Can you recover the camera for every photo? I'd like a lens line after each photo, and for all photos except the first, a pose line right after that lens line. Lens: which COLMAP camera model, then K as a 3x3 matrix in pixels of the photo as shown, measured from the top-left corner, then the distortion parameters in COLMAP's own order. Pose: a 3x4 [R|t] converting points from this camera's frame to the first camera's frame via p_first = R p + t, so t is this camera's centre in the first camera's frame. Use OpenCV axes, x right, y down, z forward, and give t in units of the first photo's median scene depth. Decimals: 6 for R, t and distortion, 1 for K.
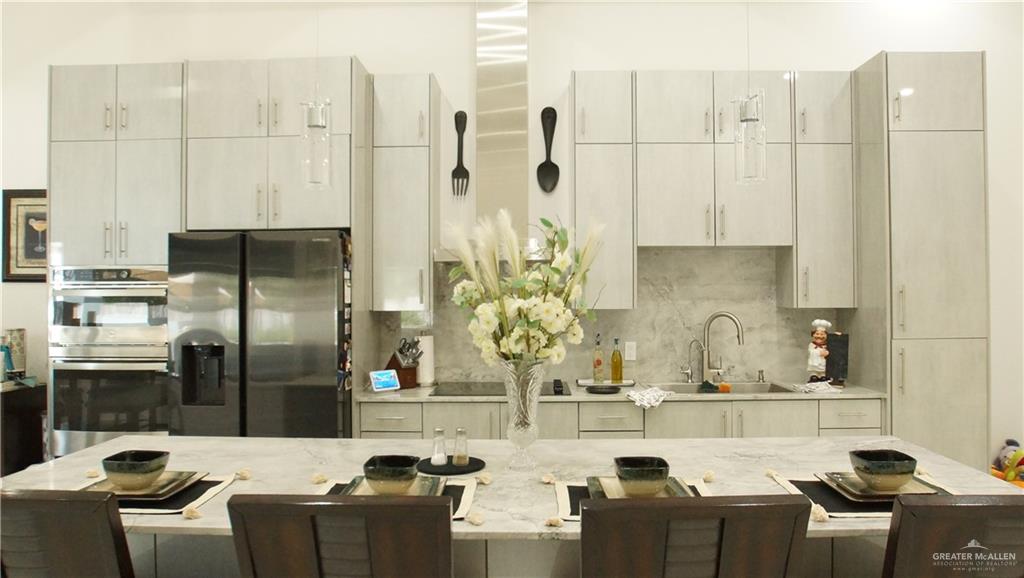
lens RADIAL K [[682.5, 0, 515.2], [0, 682.5, 292.8], [0, 0, 1]] dist [-0.073463, 0.031158]
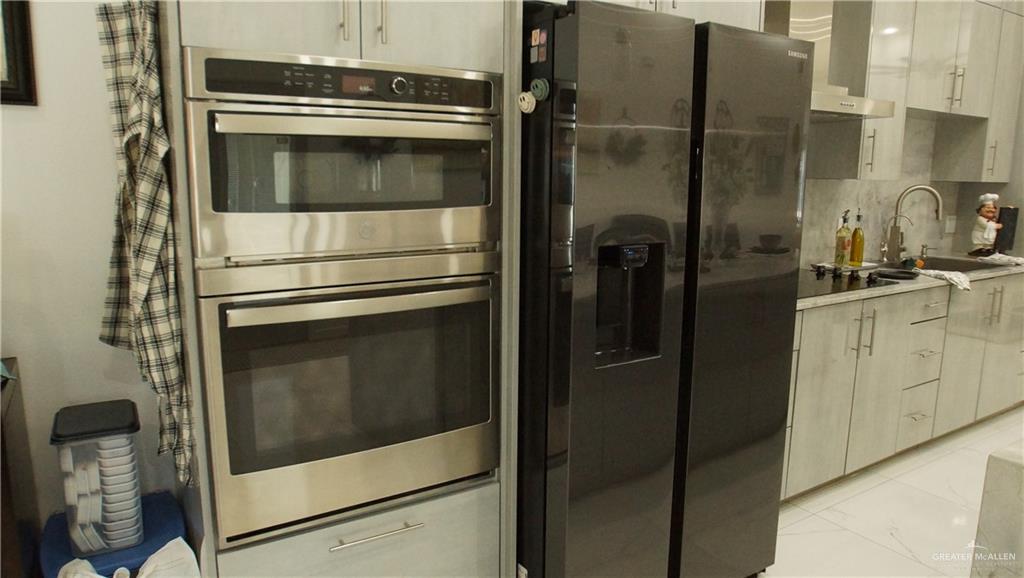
lens RADIAL K [[682.5, 0, 503.4], [0, 682.5, 292.4], [0, 0, 1]] dist [-0.073463, 0.031158]
pose [[0.831640, -0.083569, 0.548991, -0.726772], [-0.016826, 0.984366, 0.175332, 0.023455], [-0.555060, -0.155051, 0.817232, 0.558935]]
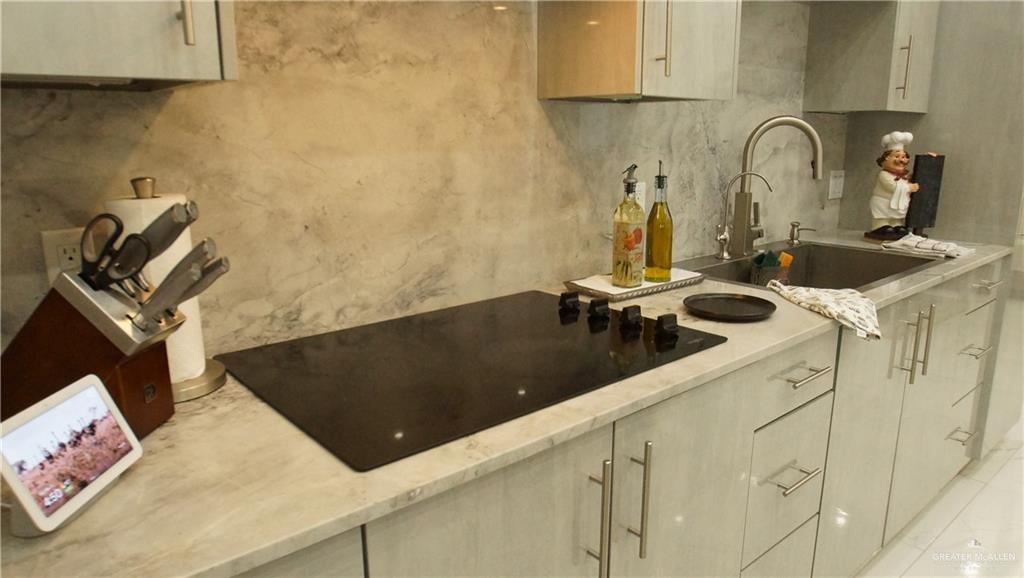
lens RADIAL K [[682.5, 0, 511.3], [0, 682.5, 290.5], [0, 0, 1]] dist [-0.073463, 0.031158]
pose [[0.738887, -0.151266, 0.656631, -0.210830], [-0.005064, 0.973203, 0.229891, 0.042295], [-0.673810, -0.173189, 0.718322, 0.775764]]
